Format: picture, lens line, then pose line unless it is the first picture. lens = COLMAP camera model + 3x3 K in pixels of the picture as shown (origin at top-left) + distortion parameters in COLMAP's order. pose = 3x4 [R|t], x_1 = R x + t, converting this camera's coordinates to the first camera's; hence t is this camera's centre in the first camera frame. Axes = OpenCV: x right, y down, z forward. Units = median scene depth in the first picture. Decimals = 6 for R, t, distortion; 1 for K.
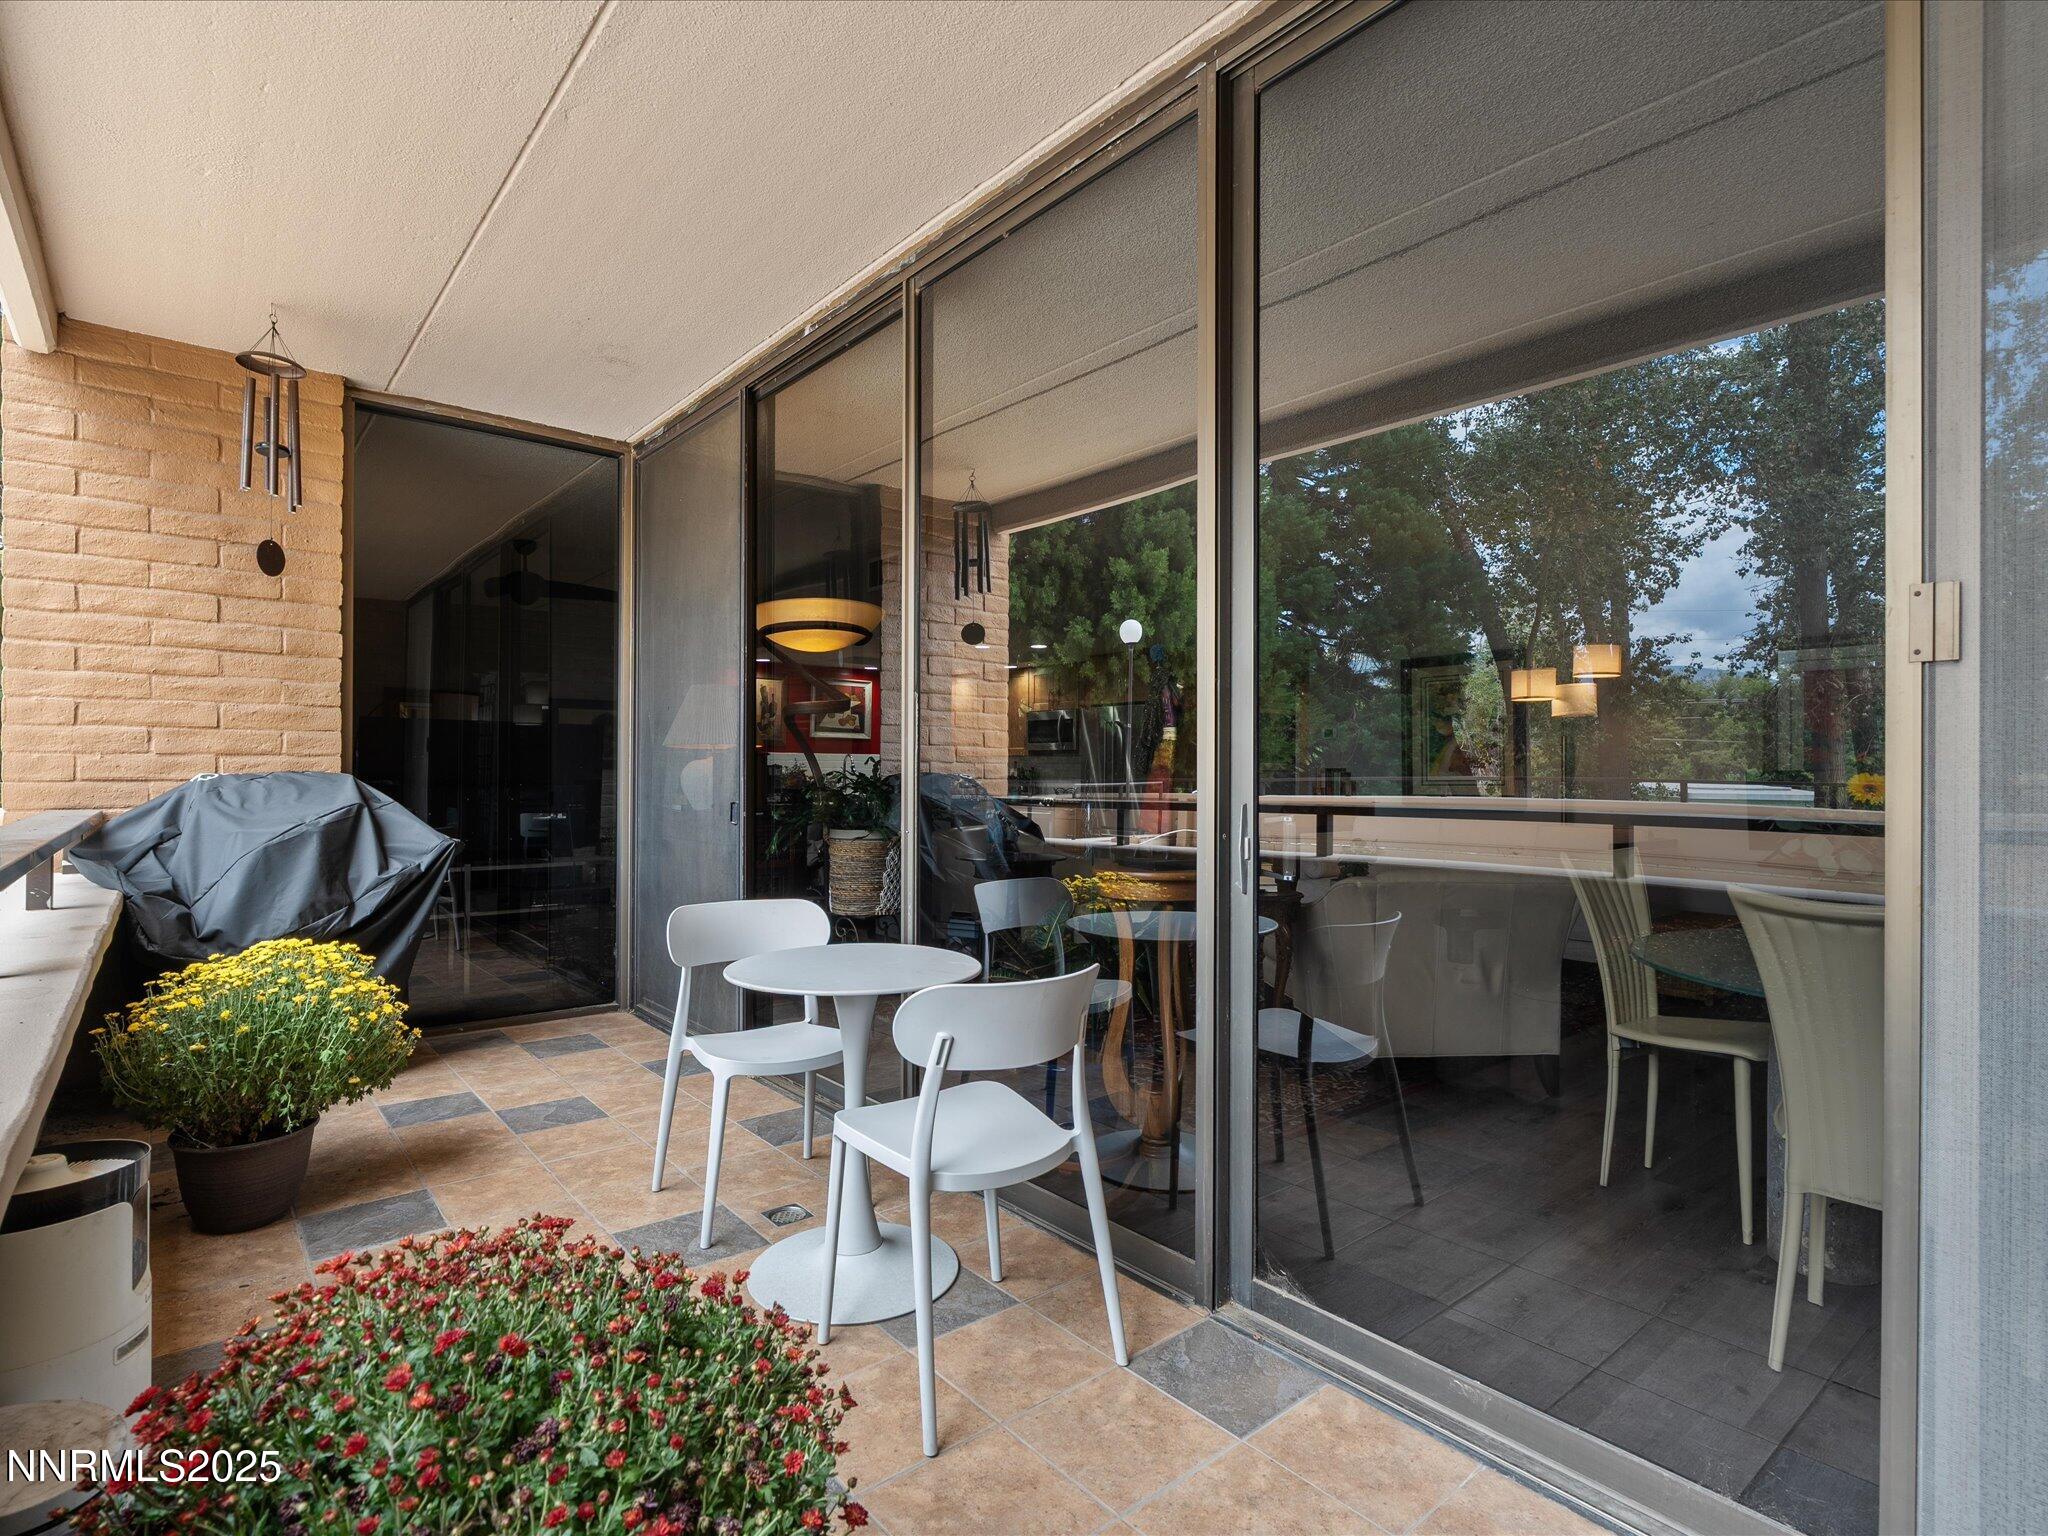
lens RADIAL K [[1014.1, 0, 1024.0], [0, 1014.1, 768.0], [0, 0, 1]] dist [0.000699, -0.001882]
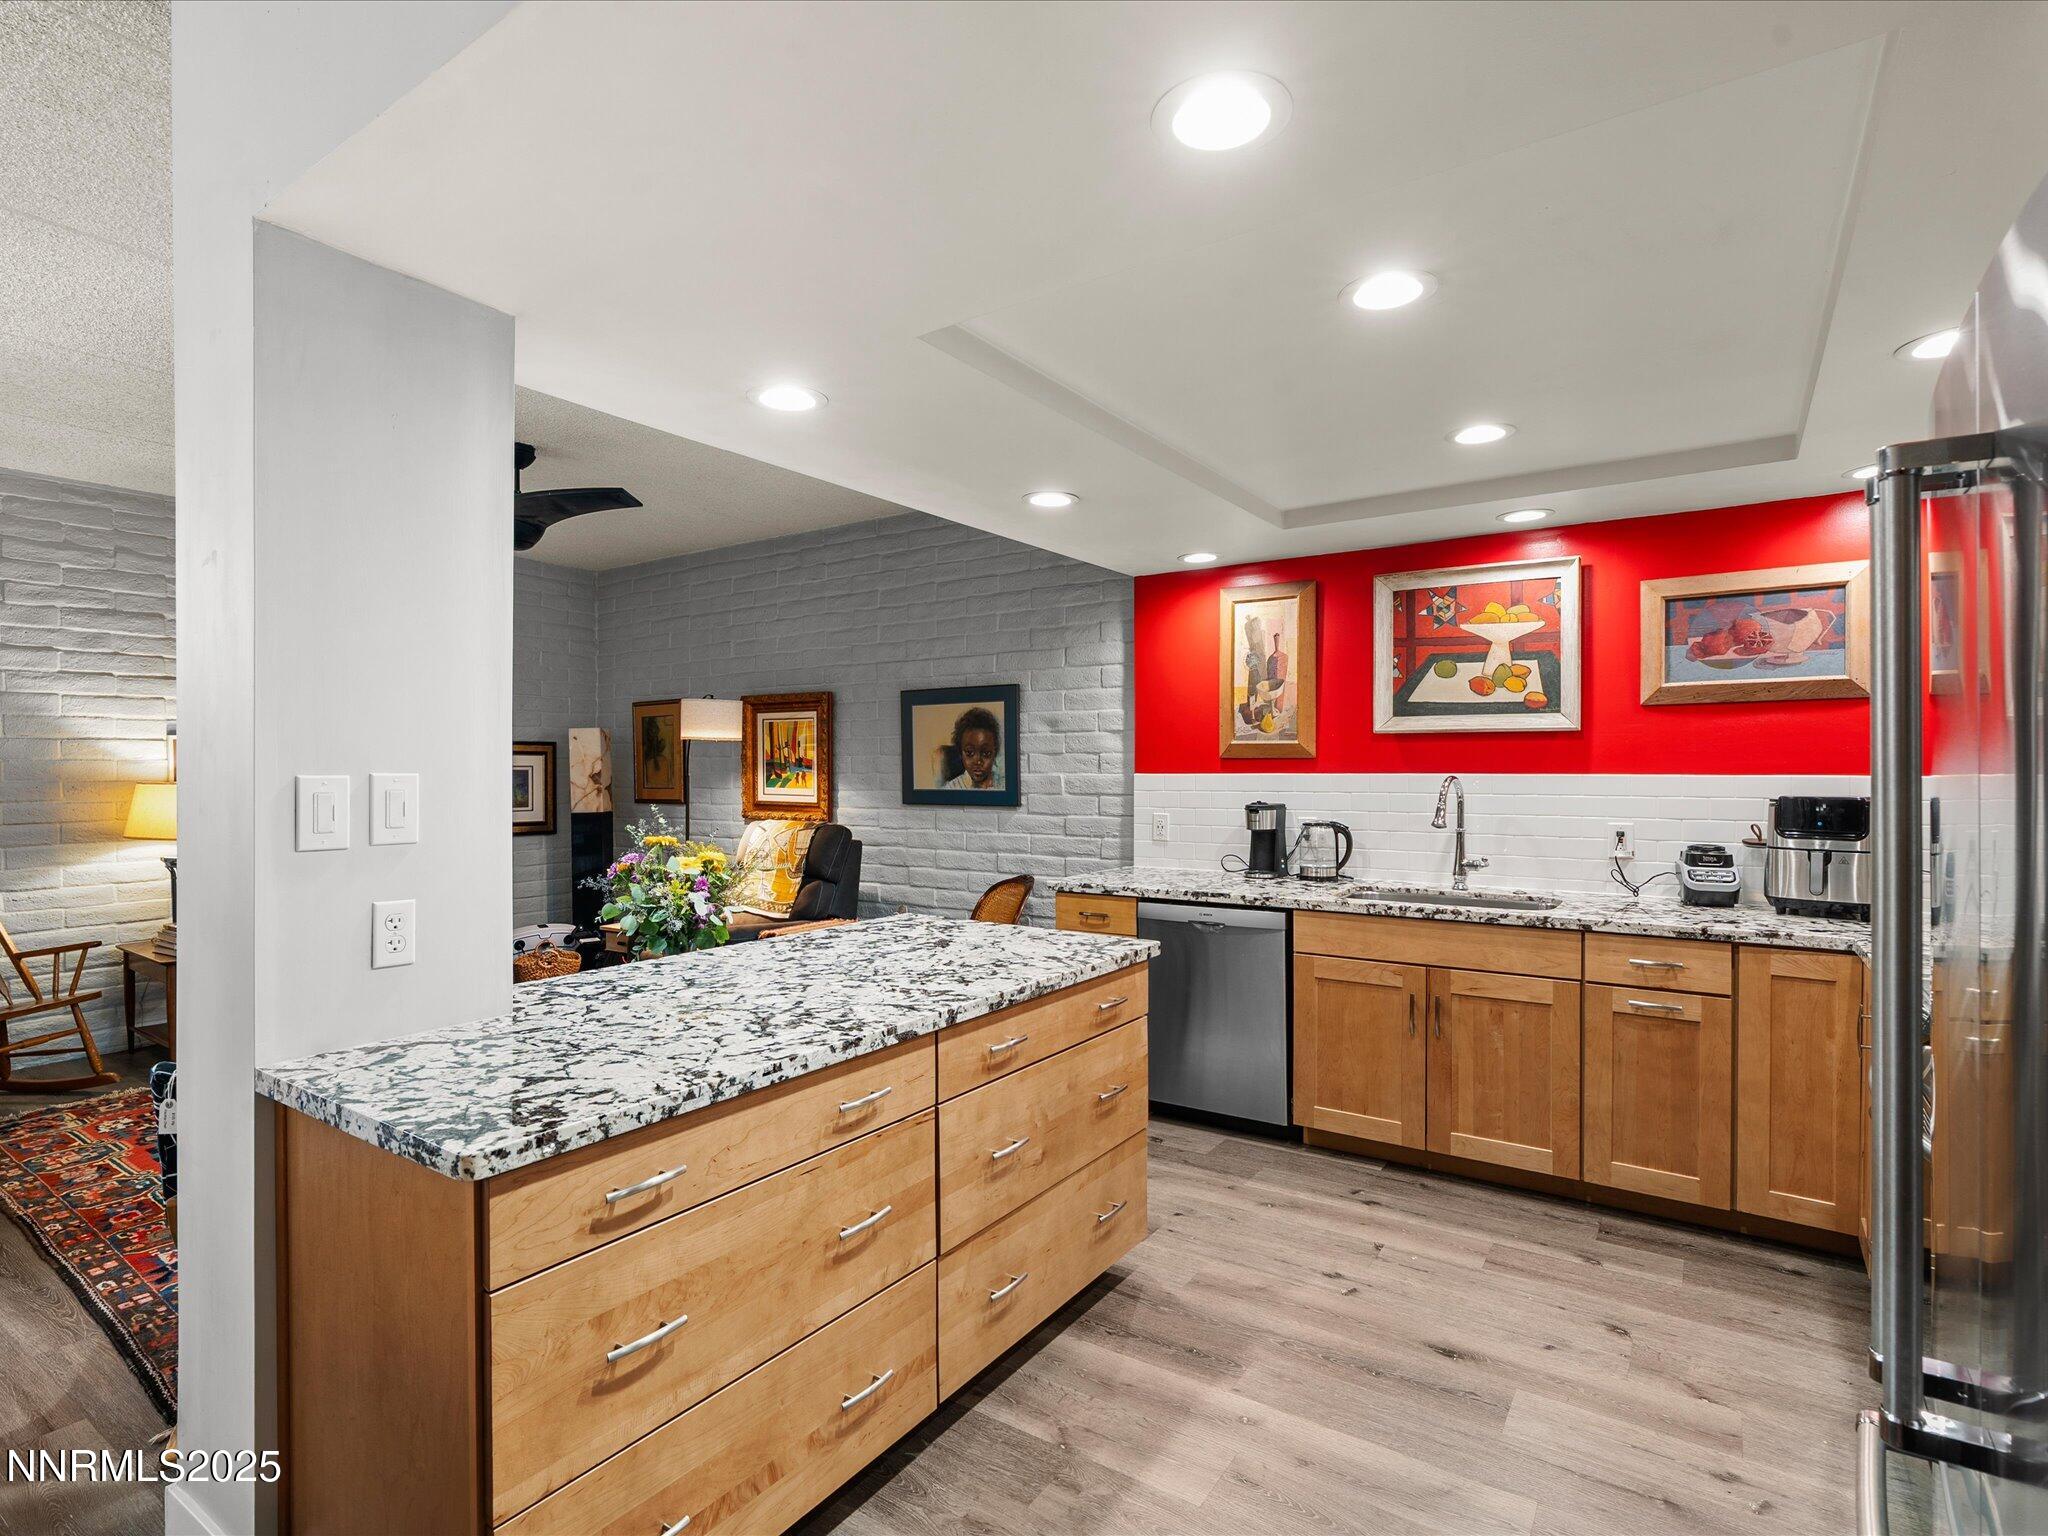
lens RADIAL K [[1042.0, 0, 1015.6], [0, 1042.0, 766.2], [0, 0, 1]] dist [-0.004077, 0.000618]
pose [[0.273357, -0.009632, -0.961865, 0.378279], [0.006180, 0.999947, -0.008257, -0.043215], [0.961893, -0.003687, 0.273402, 2.158187]]
